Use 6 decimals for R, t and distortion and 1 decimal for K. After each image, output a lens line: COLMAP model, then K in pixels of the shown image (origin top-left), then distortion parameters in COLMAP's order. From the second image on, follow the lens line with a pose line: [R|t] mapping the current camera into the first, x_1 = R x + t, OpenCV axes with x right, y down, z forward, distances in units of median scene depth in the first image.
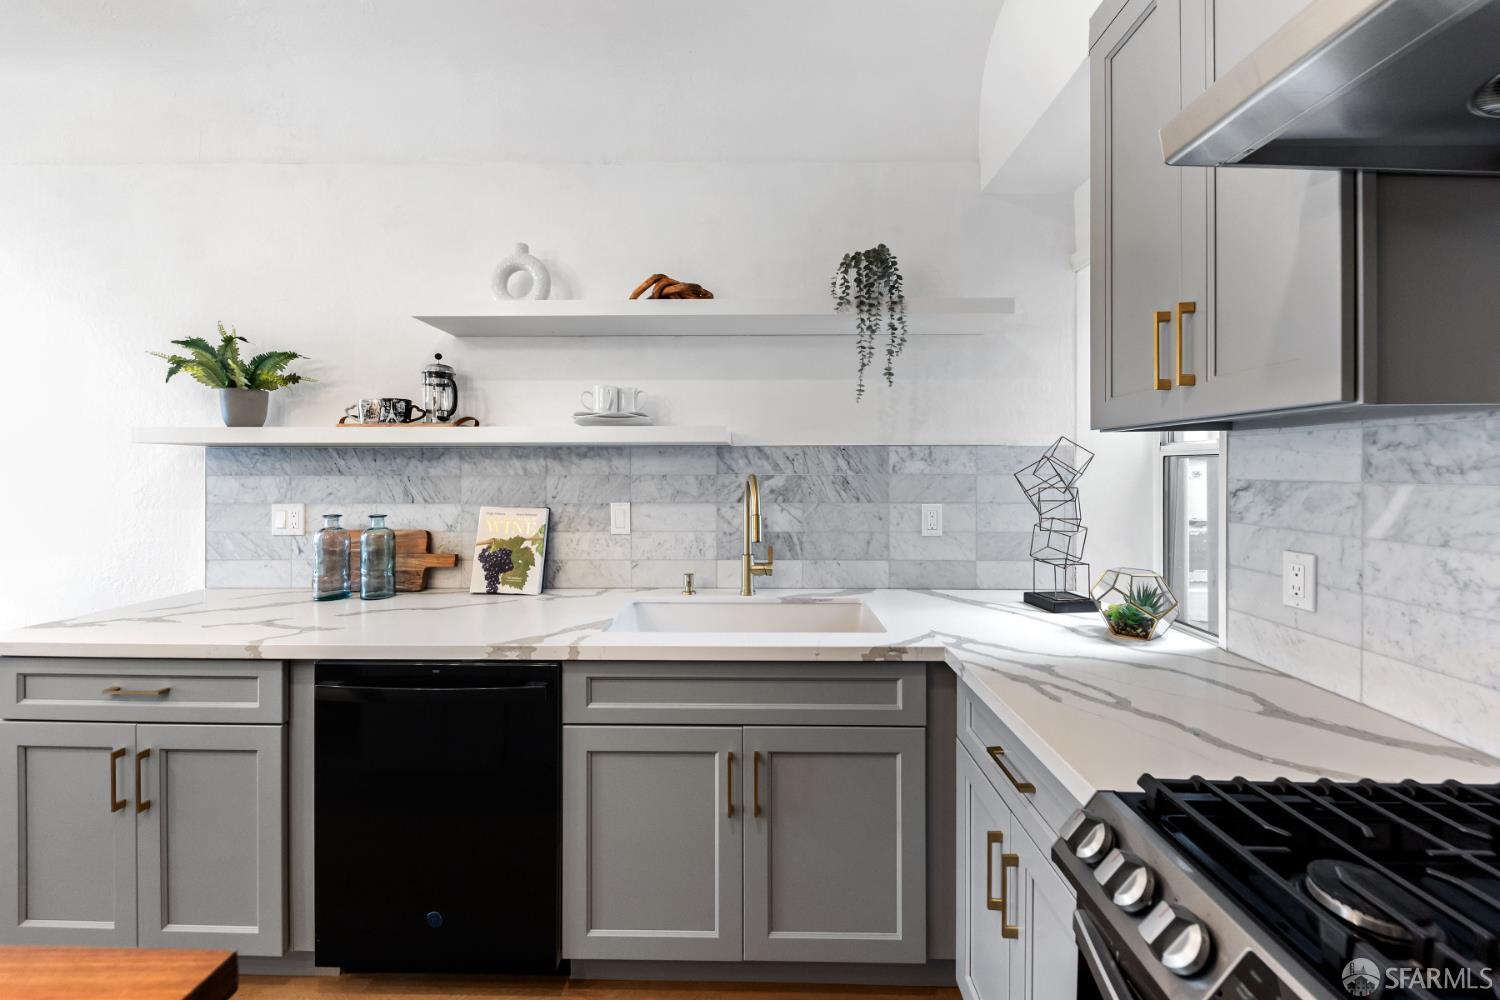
lens RADIAL K [[569.5, 0, 747.8], [0, 569.5, 469.5], [0, 0, 1]] dist [0.001193, 0.000235]
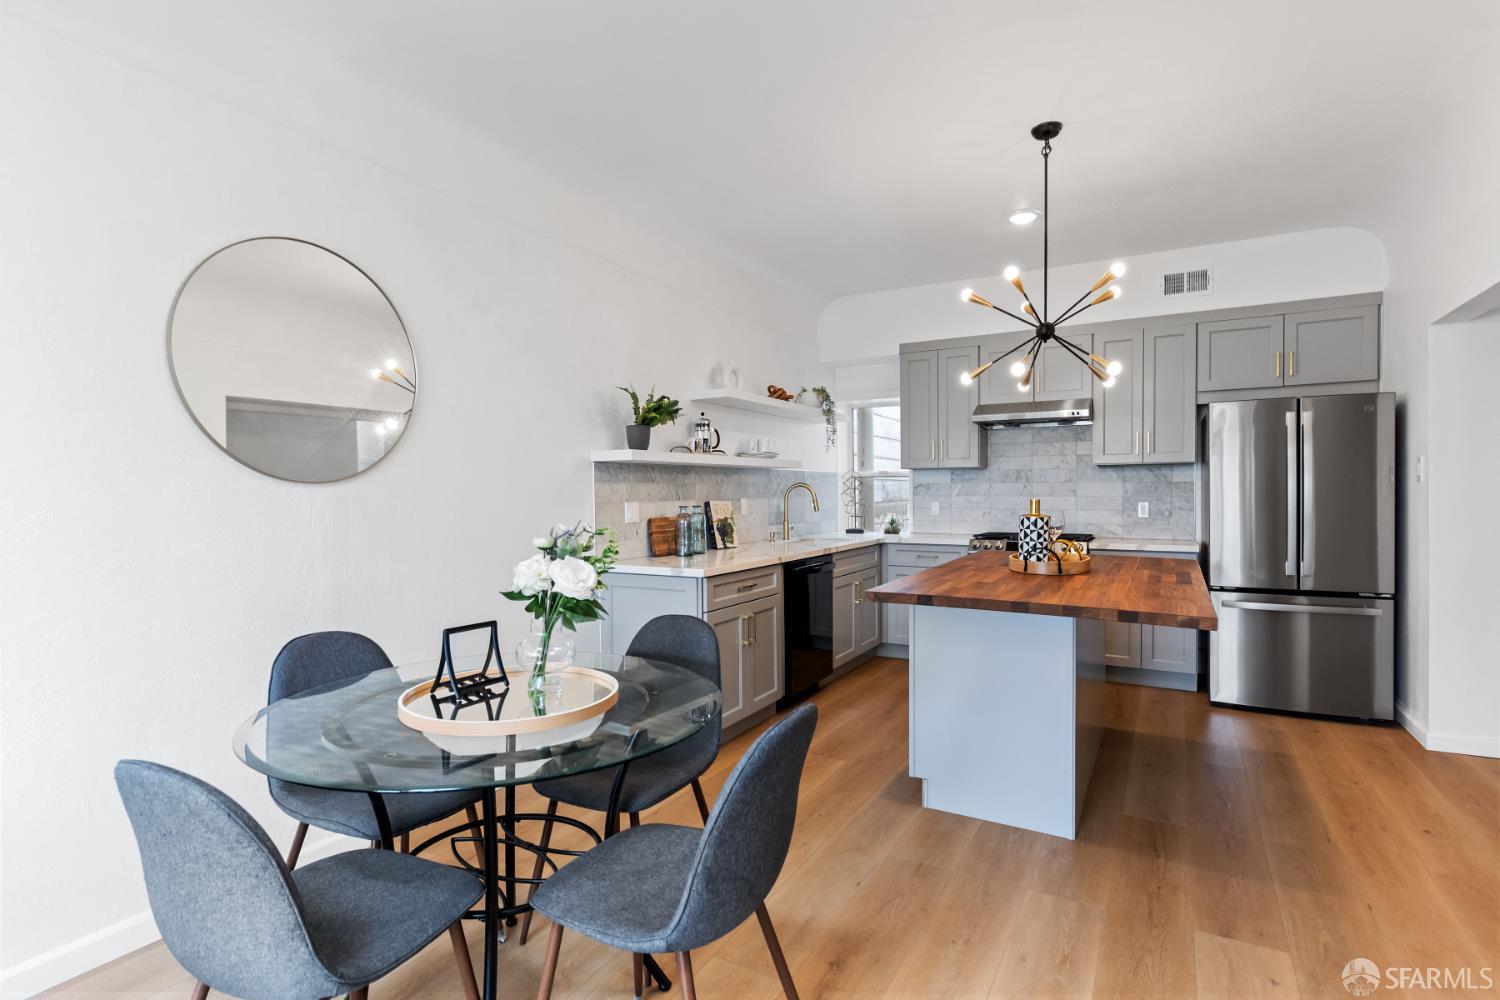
lens RADIAL K [[737.4, 0, 749.0], [0, 737.4, 495.4], [0, 0, 1]] dist [0.000232, 0.000002]
pose [[0.474089, -0.007676, 0.880444, -2.446617], [0.009516, 0.999948, 0.003594, 0.041698], [-0.880426, 0.006675, 0.474137, -0.178716]]
